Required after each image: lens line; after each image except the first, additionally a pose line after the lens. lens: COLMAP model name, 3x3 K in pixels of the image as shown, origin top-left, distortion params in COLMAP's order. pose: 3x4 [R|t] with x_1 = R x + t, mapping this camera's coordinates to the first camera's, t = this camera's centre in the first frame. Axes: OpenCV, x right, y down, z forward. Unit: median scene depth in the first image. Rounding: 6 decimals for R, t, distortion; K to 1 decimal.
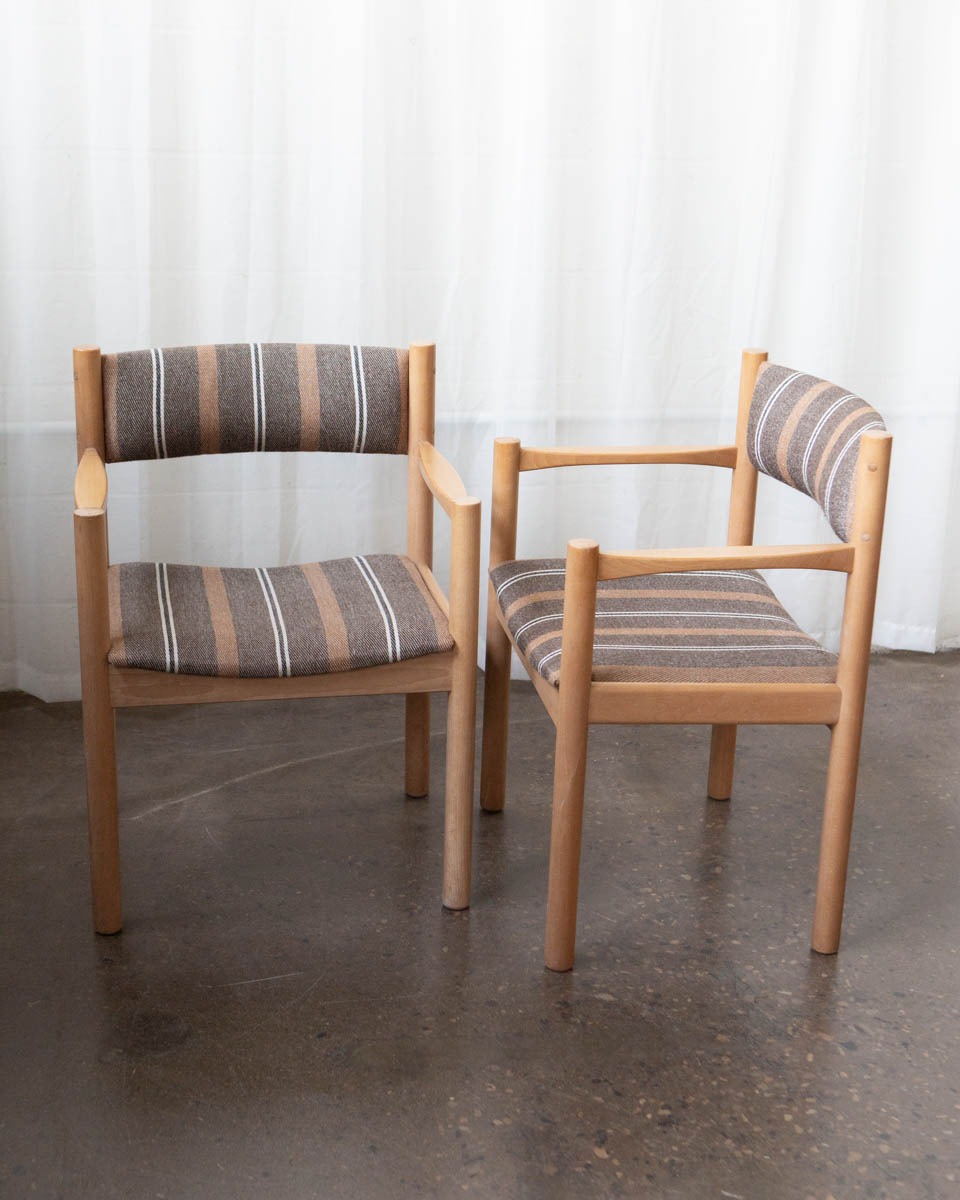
lens RADIAL K [[1935.1, 0, 480.0], [0, 1935.1, 600.0], [0, 0, 1]] dist [0.022530, -0.004170]
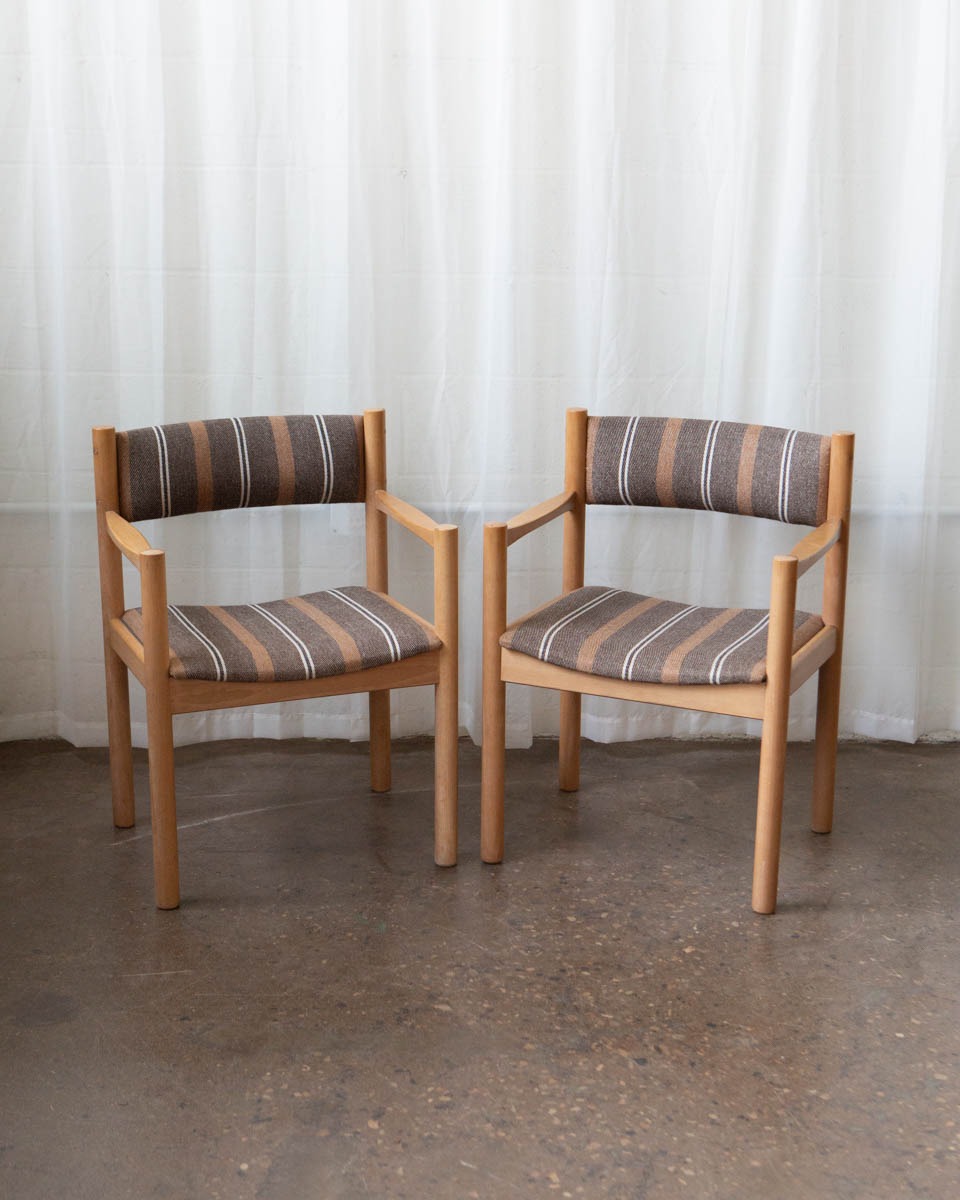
lens RADIAL K [[2021.3, 0, 480.0], [0, 2021.3, 600.0], [0, 0, 1]] dist [0.019442, 0.004725]
pose [[0.979985, 0.026491, -0.197301, 0.317852], [-0.040403, 0.996947, -0.066823, 0.047667], [0.194928, 0.073457, 0.978063, -0.165684]]
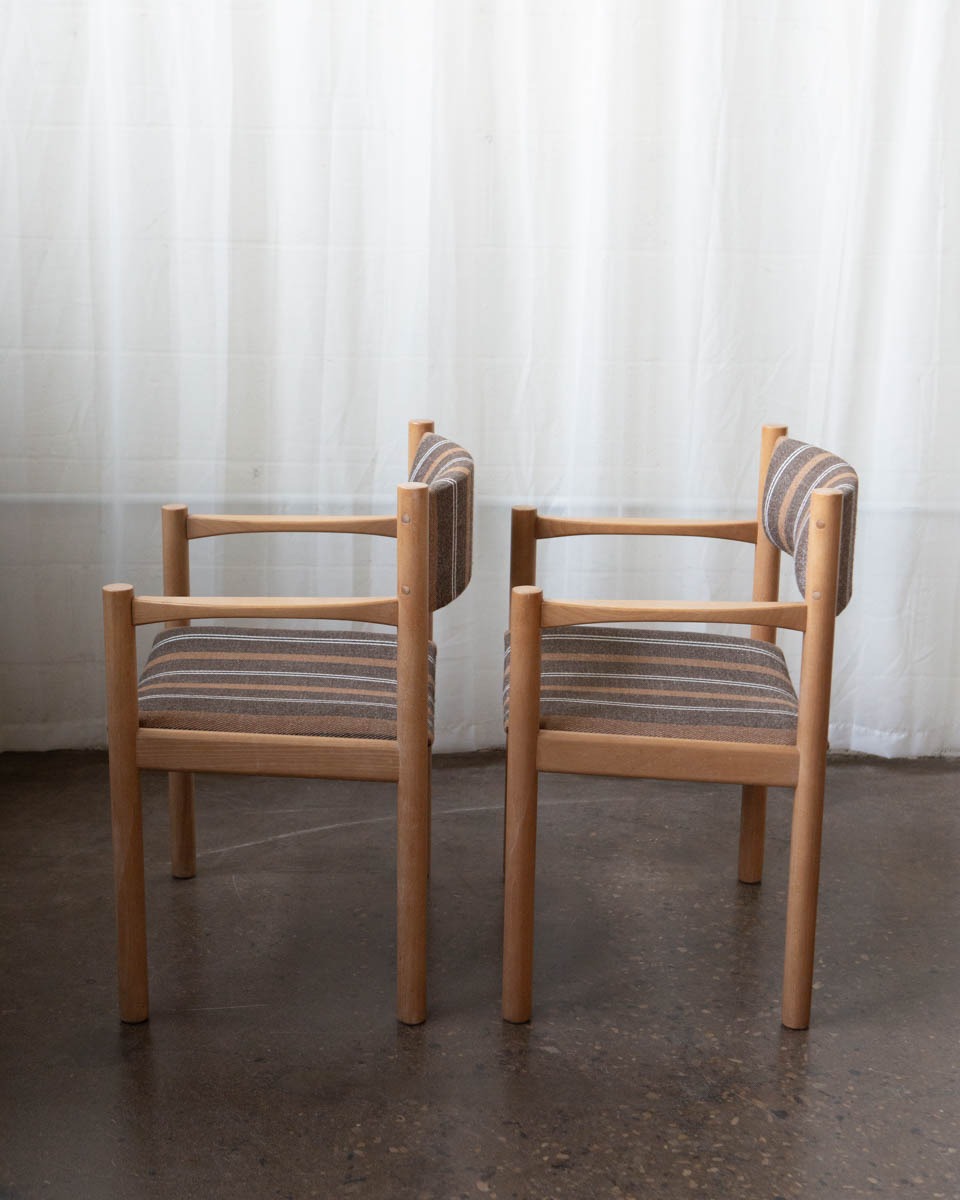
lens RADIAL K [[1946.0, 0, 480.0], [0, 1946.0, 600.0], [0, 0, 1]] dist [0.009766, 0.044312]
pose [[0.979644, 0.031046, -0.198327, 0.226003], [-0.048625, 0.995246, -0.084387, 0.062174], [0.194764, 0.092313, 0.976496, -0.008744]]
